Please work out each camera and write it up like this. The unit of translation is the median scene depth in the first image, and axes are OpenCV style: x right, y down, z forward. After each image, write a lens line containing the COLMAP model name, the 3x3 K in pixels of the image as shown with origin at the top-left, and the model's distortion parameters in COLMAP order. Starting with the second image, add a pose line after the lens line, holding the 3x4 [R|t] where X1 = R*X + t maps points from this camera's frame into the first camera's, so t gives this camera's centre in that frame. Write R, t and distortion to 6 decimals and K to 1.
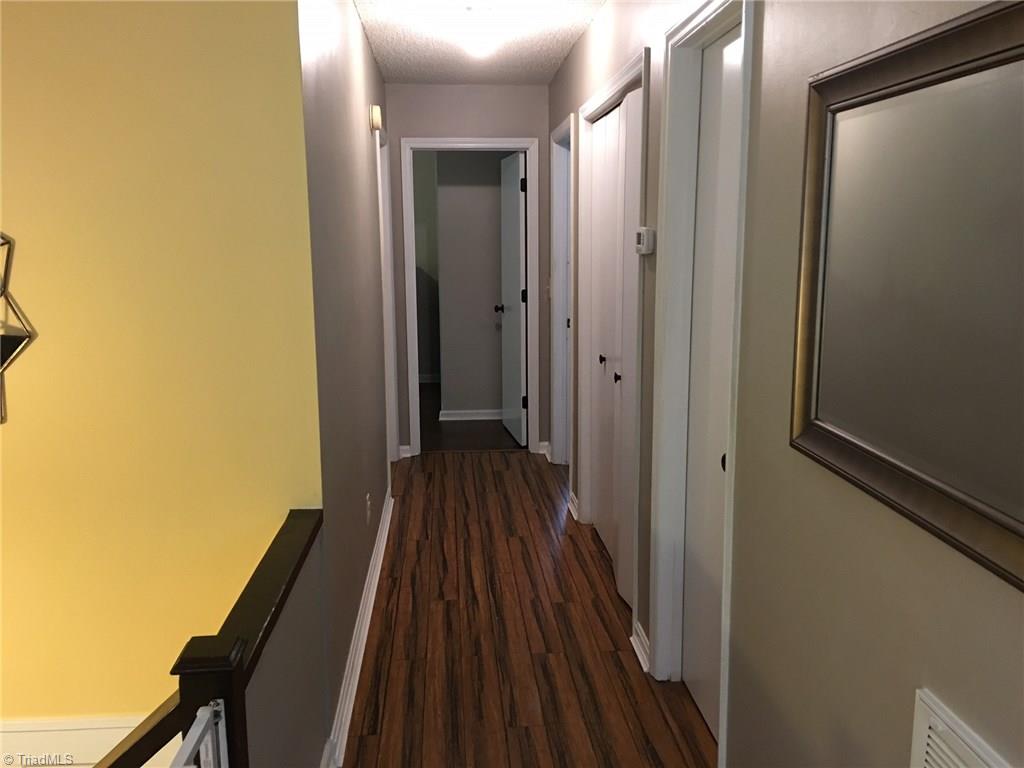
lens RADIAL K [[857.3, 0, 512.9], [0, 857.3, 368.7], [0, 0, 1]] dist [0.118918, -0.164564]
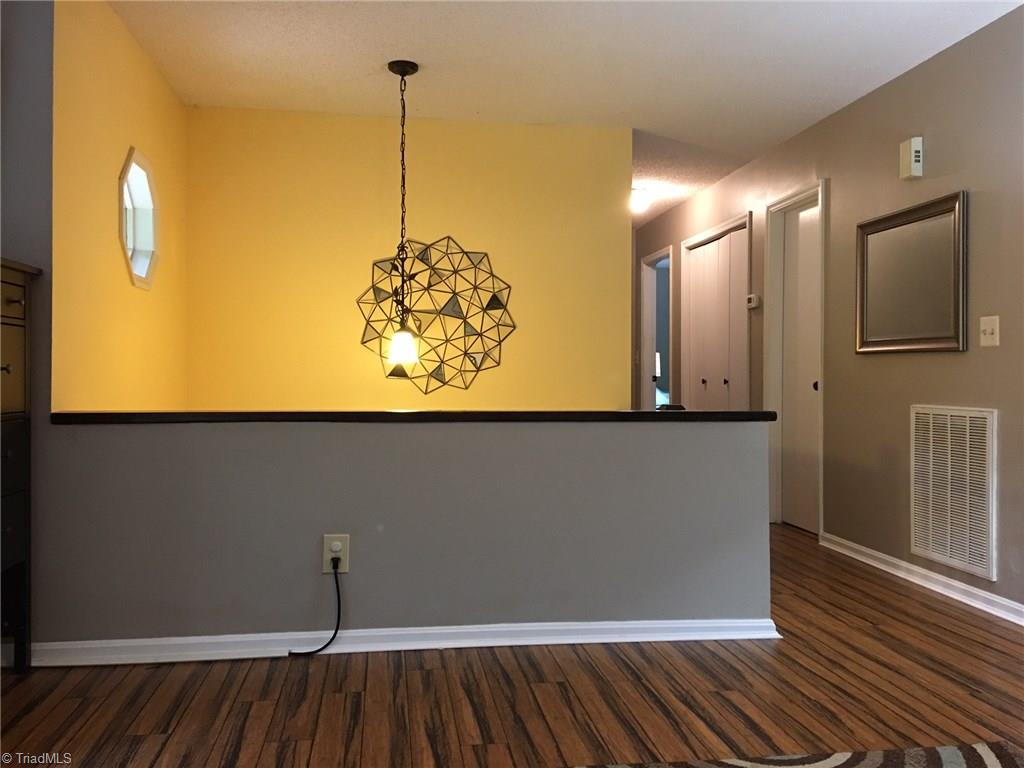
lens RADIAL K [[857.3, 0, 512.9], [0, 857.3, 368.7], [0, 0, 1]] dist [0.118918, -0.164564]
pose [[0.997760, 0.008975, 0.066293, -0.537092], [0.002014, 0.986481, -0.163863, 0.335775], [-0.066867, 0.163629, 0.984253, -0.924162]]
